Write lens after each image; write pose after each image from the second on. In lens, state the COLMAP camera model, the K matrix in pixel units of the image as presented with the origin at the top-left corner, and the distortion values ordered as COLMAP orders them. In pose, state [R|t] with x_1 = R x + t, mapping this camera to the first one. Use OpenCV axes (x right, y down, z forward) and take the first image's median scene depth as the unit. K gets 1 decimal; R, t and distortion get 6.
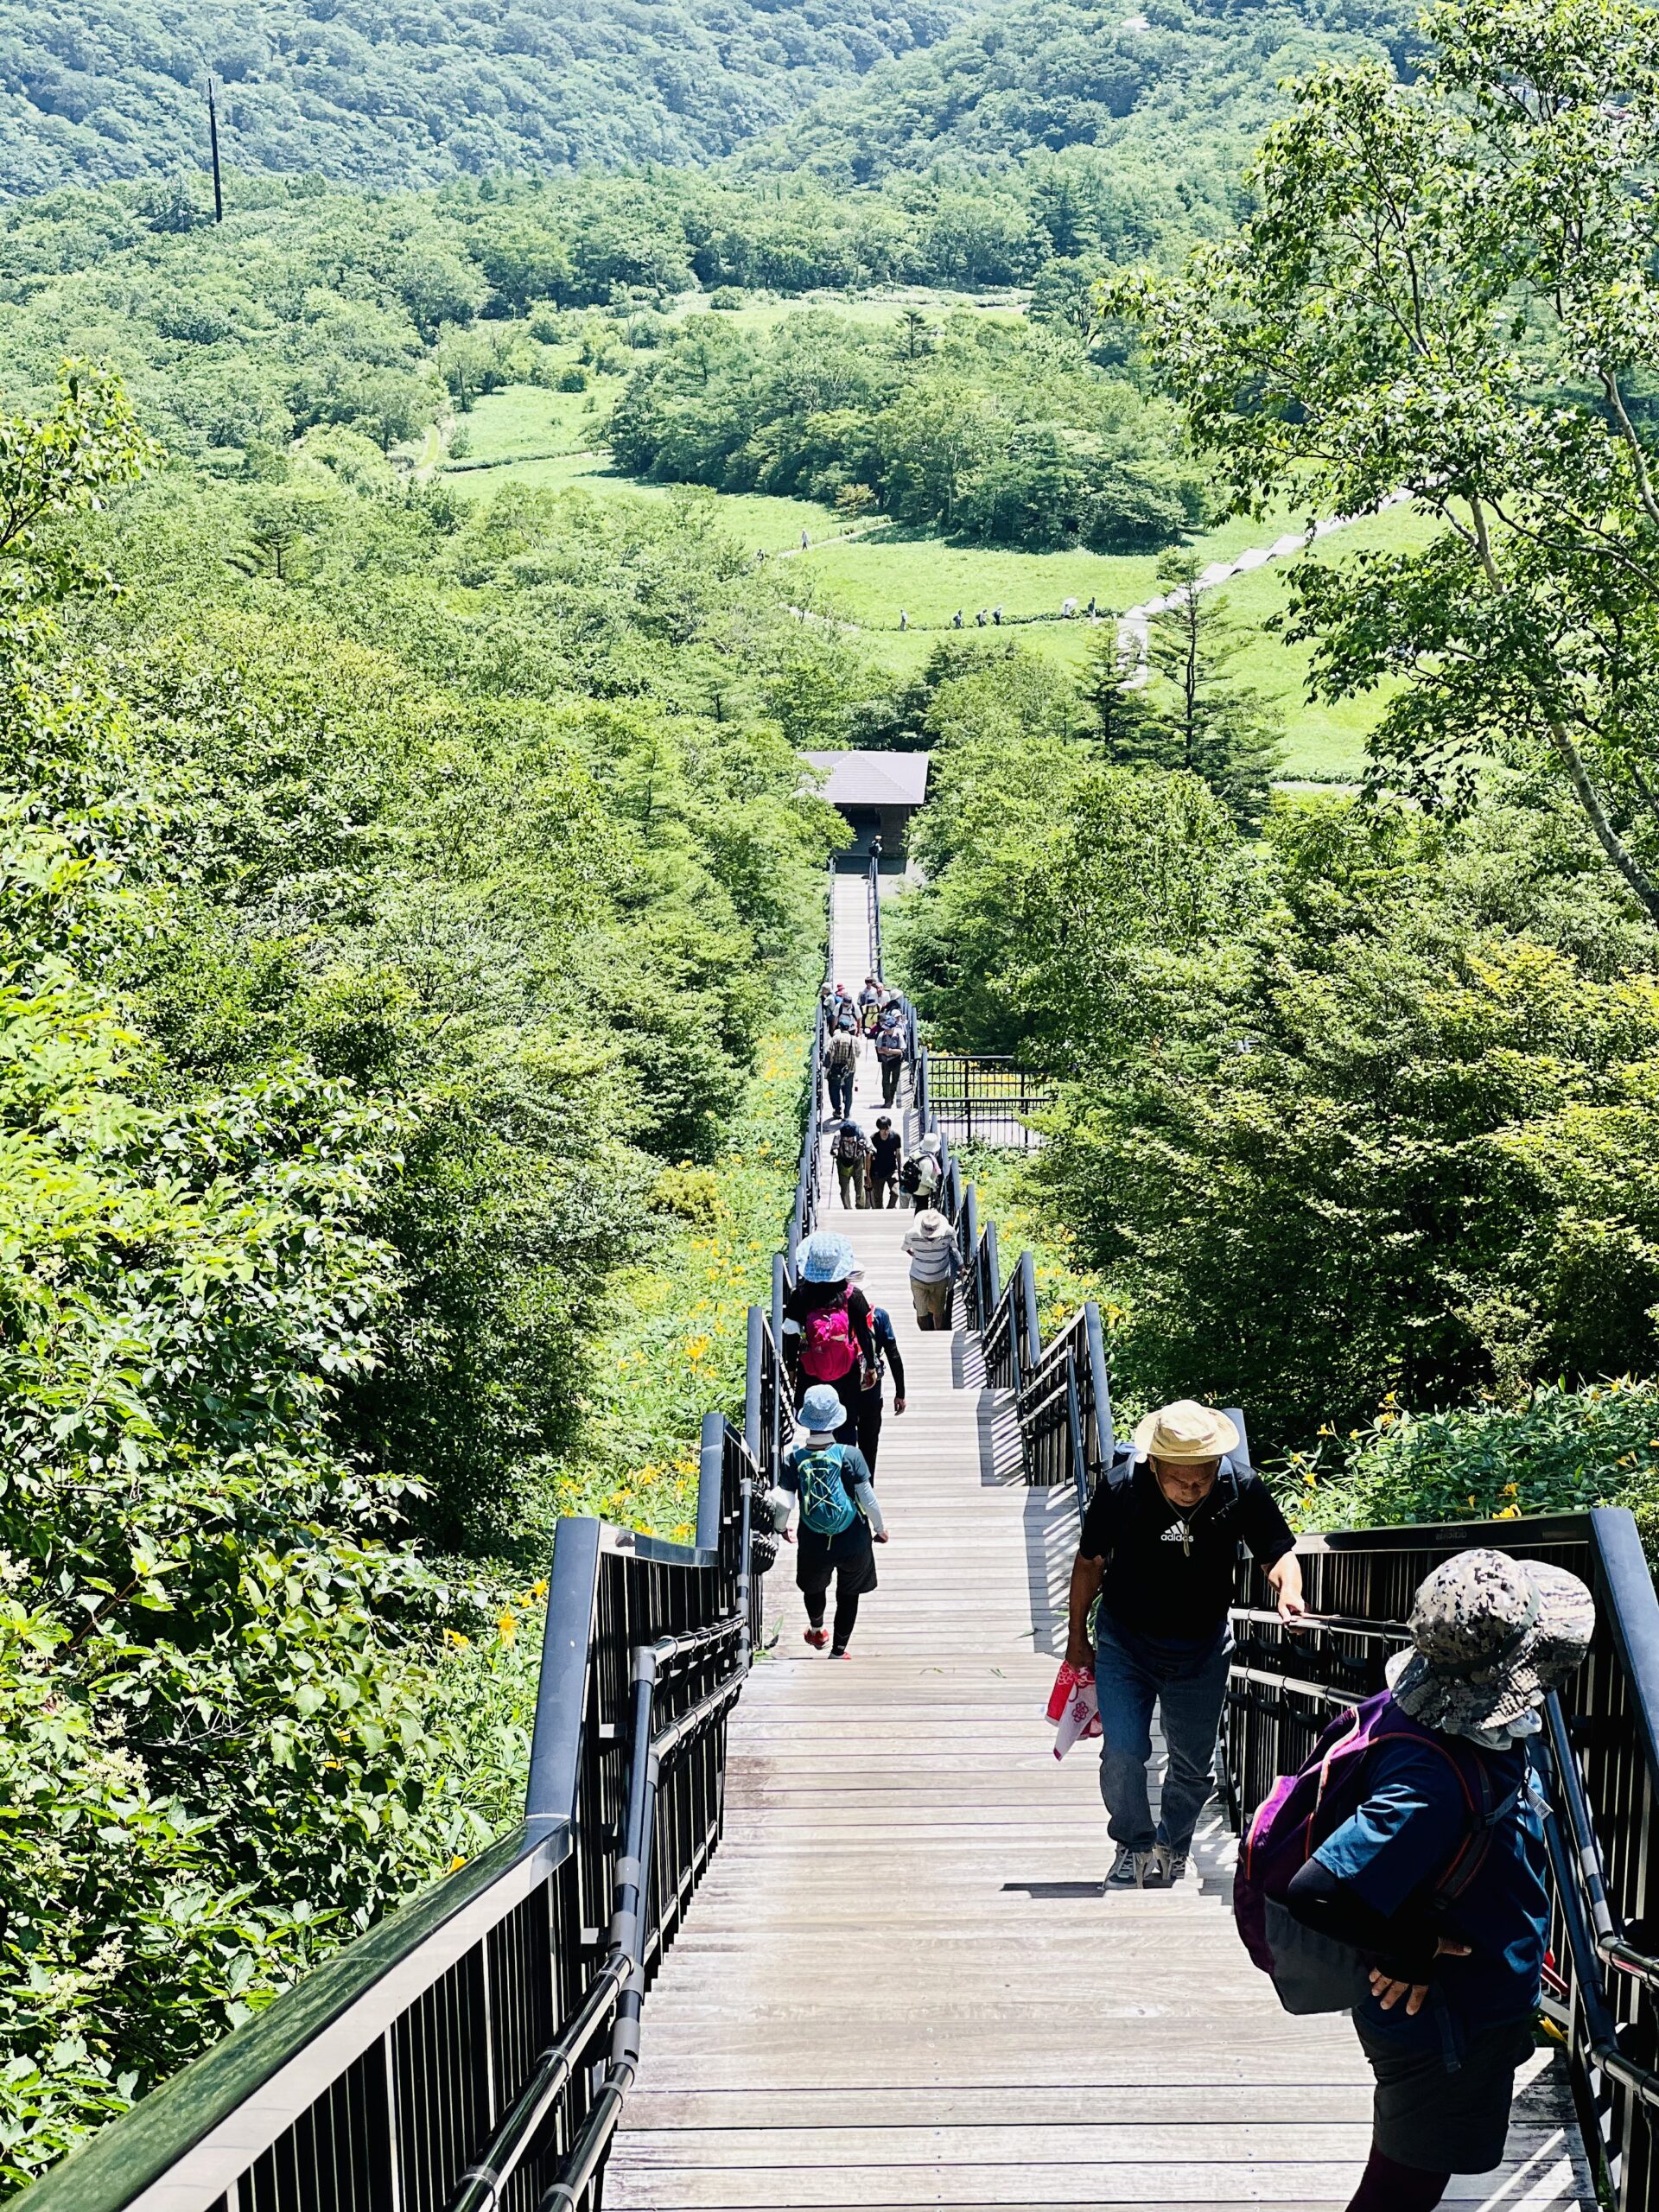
lens RADIAL K [[4479.0, 0, 827.9], [0, 4479.0, 1105.8], [0, 0, 1]] dist [0.175746, 0.000000]
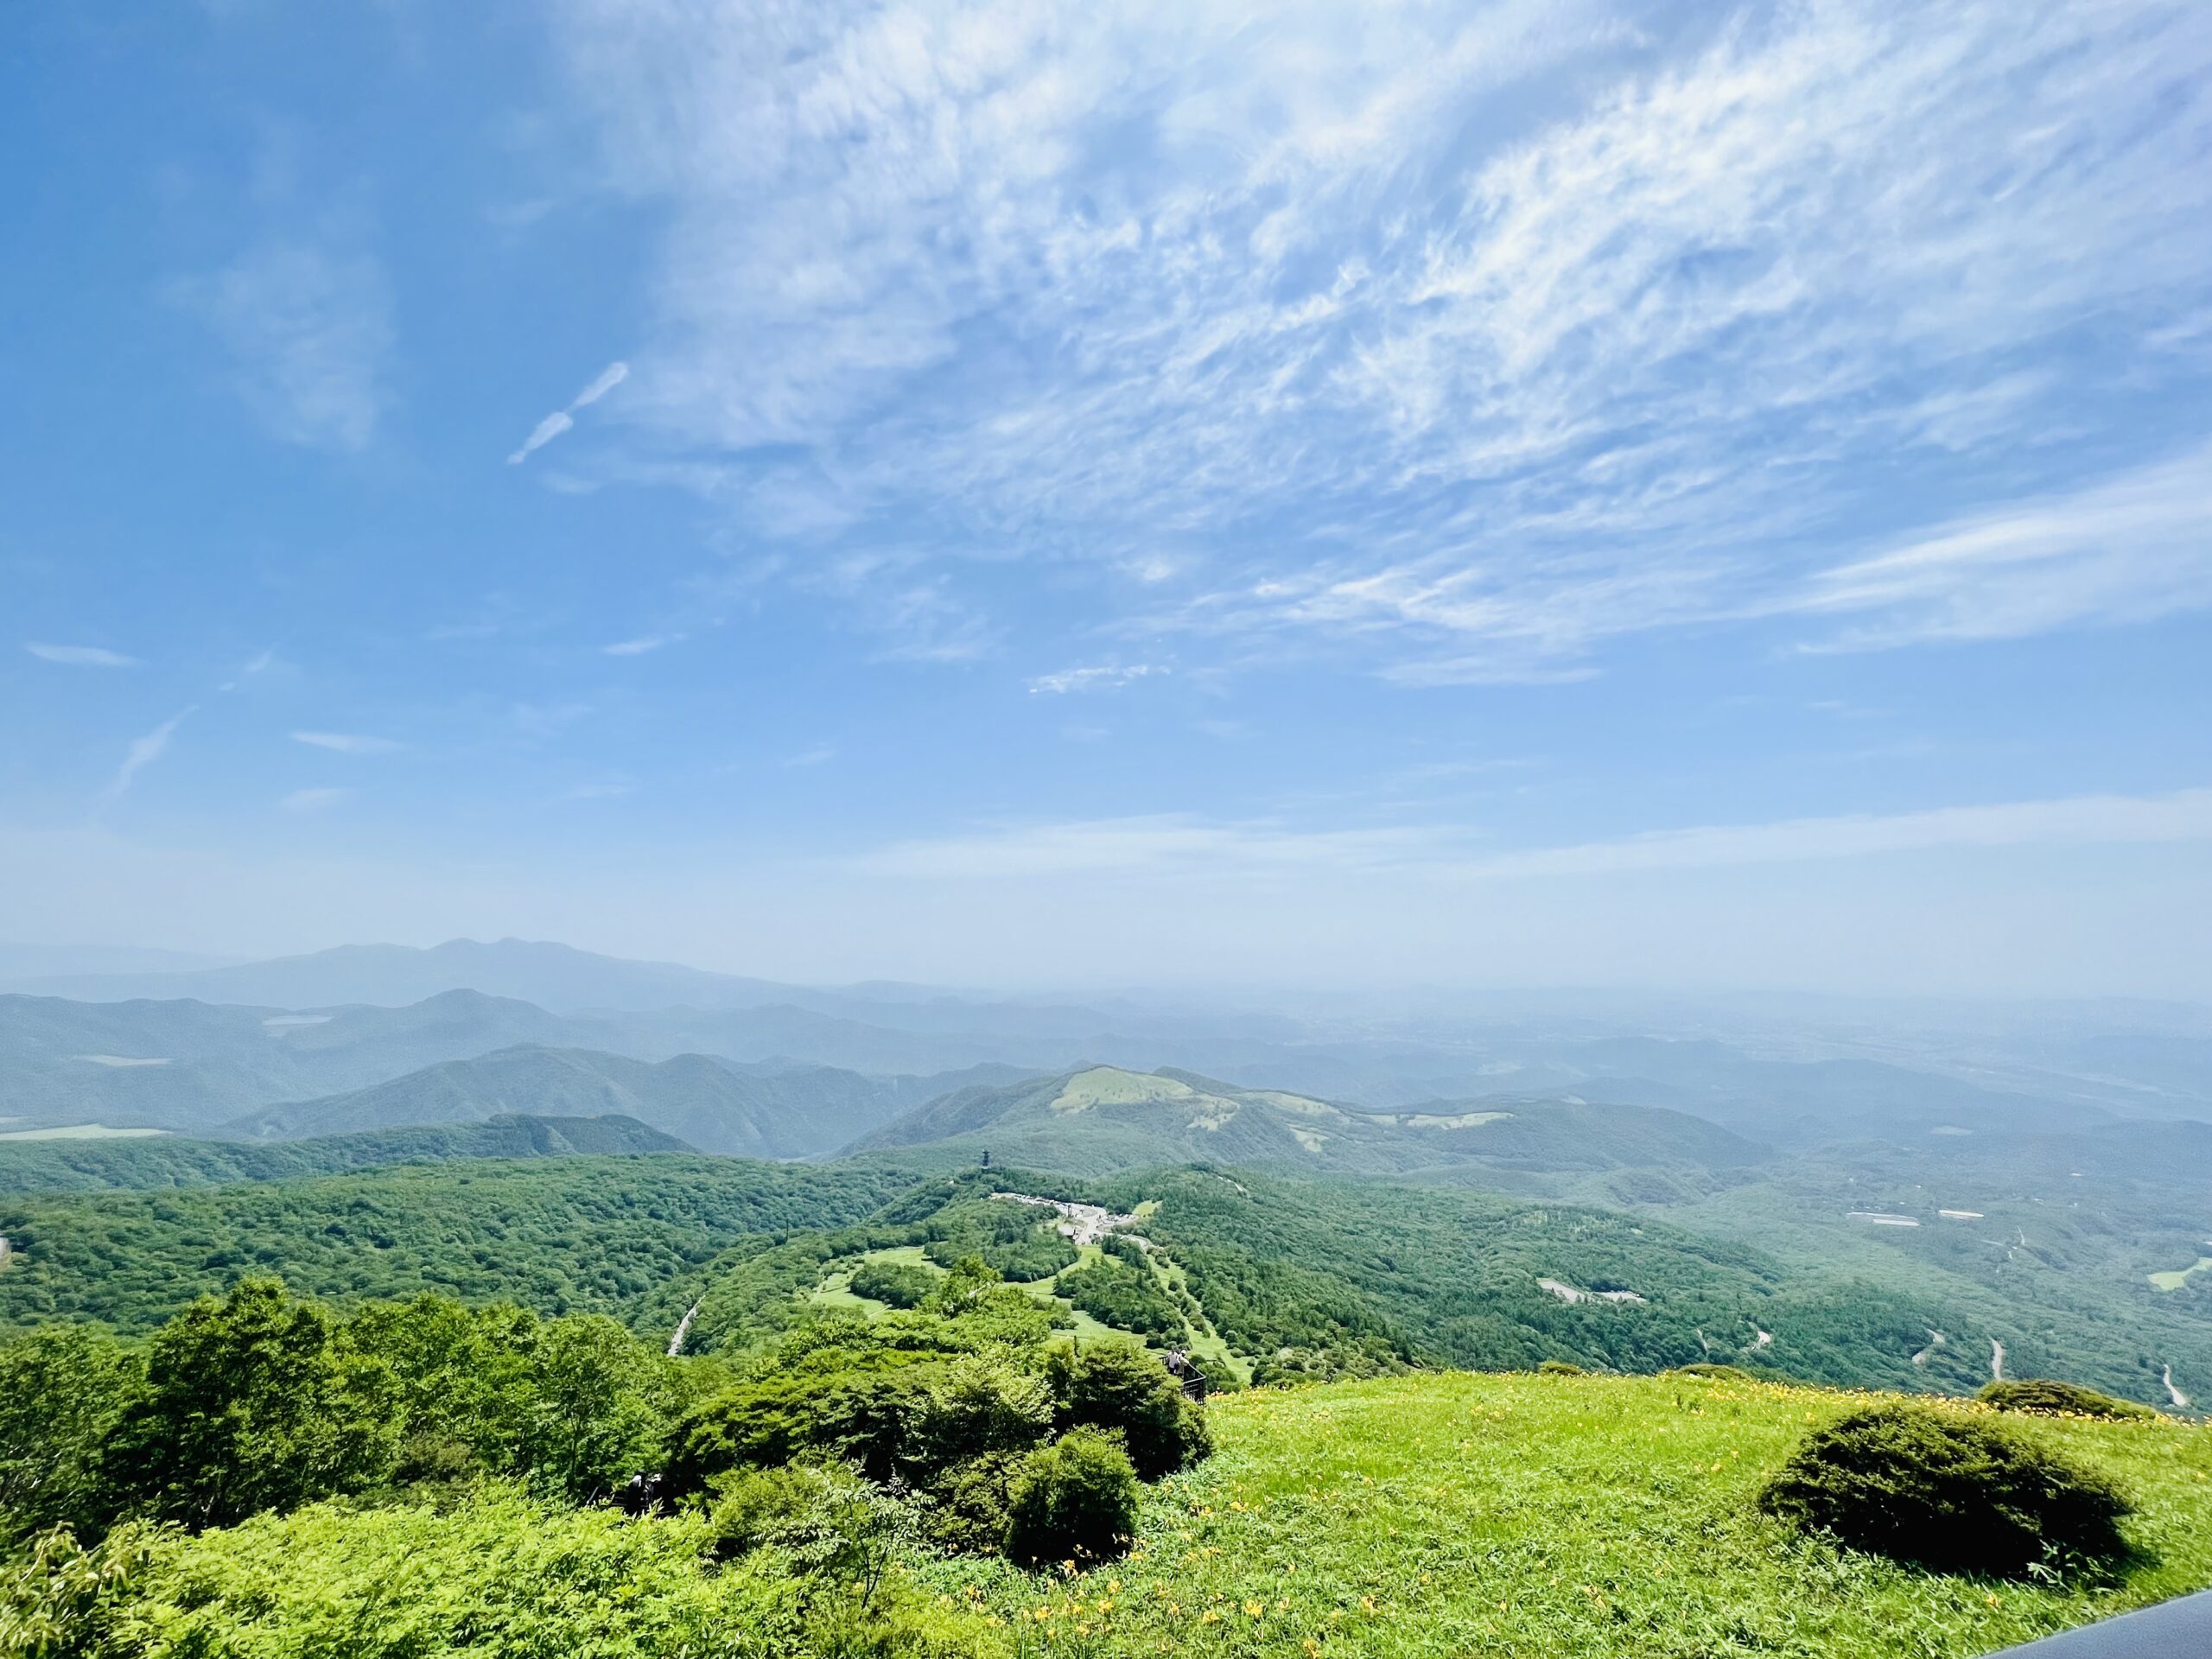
lens RADIAL K [[888.4, 0, 1099.7], [0, 888.4, 824.6], [0, 0, 1]] dist [0.000367, 0.000087]
pose [[0.980865, 0.031956, 0.192048, 0.029246], [0.076162, 0.844841, -0.529569, -0.010581], [-0.179173, 0.534062, 0.826241, -0.355037]]
